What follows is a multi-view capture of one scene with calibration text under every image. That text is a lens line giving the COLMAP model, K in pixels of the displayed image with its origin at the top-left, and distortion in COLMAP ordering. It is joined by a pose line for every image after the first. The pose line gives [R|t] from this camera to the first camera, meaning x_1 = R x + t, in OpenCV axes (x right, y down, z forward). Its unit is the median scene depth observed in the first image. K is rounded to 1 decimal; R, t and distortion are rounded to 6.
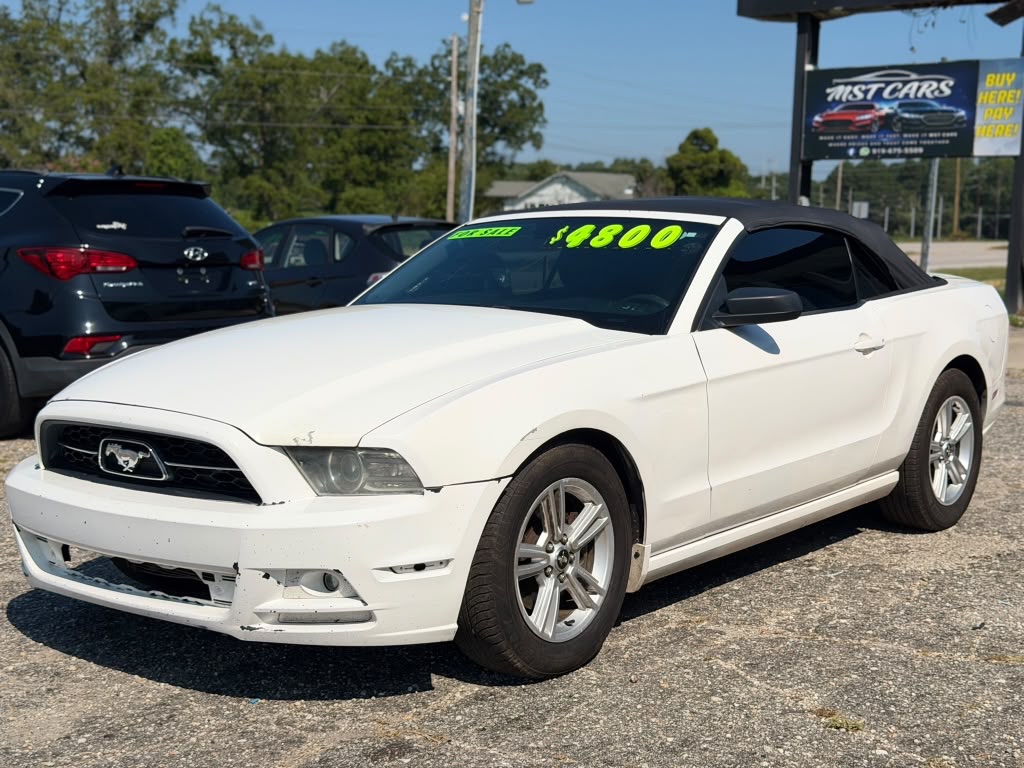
lens RADIAL K [[1427.1, 0, 512.0], [0, 1427.1, 384.0], [0, 0, 1]] dist [0.208587, -0.501107]
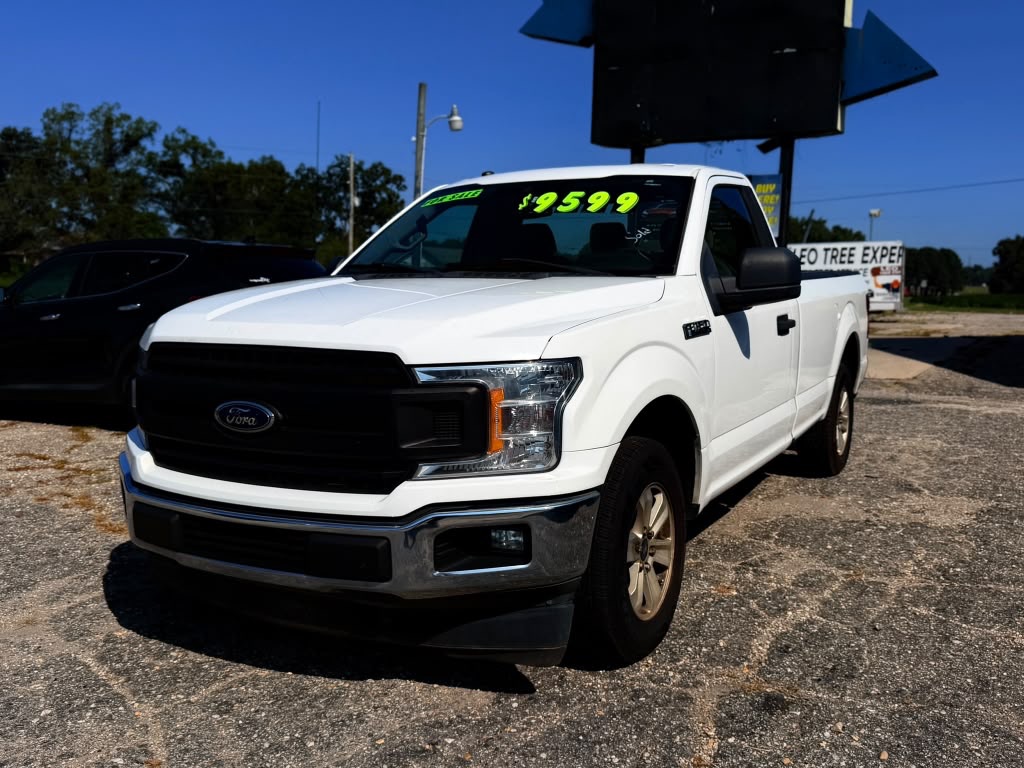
lens RADIAL K [[929.7, 0, 512.0], [0, 929.7, 384.0], [0, 0, 1]] dist [0.148944, -0.317839]
pose [[0.989643, -0.012075, 0.143039, -0.073221], [0.012050, 0.999927, 0.001042, -0.004266], [-0.143041, 0.000692, 0.989717, 0.040666]]
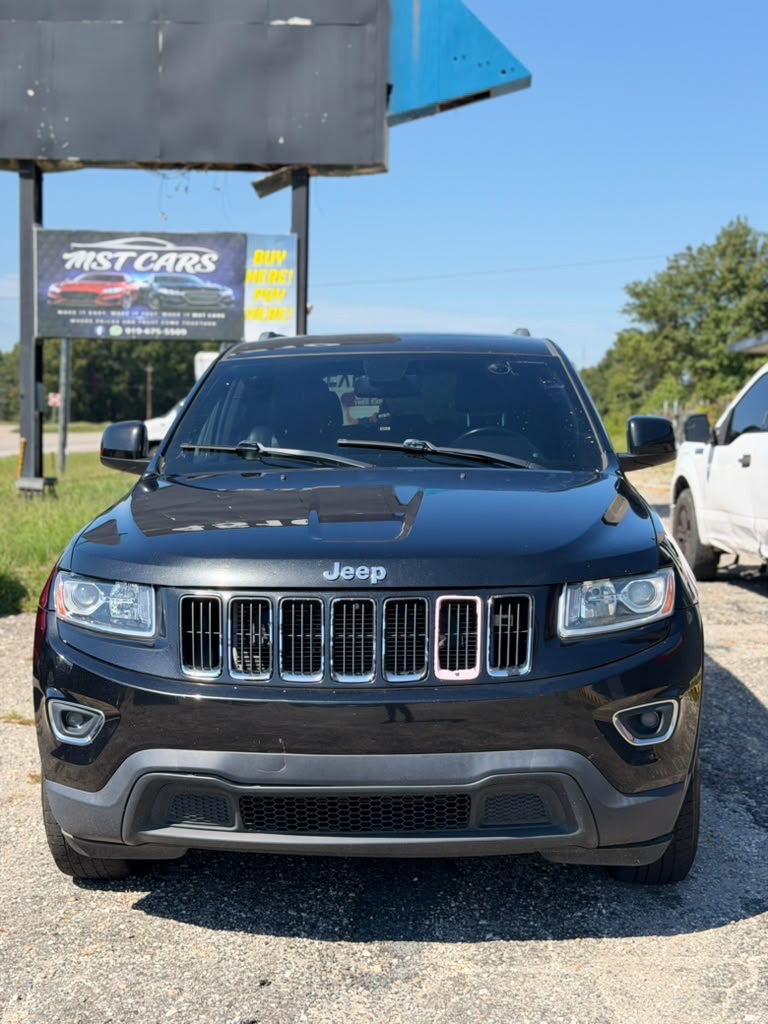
lens RADIAL K [[1428.3, 0, 384.0], [0, 1428.3, 512.0], [0, 0, 1]] dist [0.197847, -0.452852]
pose [[0.829518, -0.041602, 0.556928, -0.100153], [0.061990, 0.997918, -0.017788, -0.029590], [-0.555028, 0.049280, 0.830370, 0.215253]]
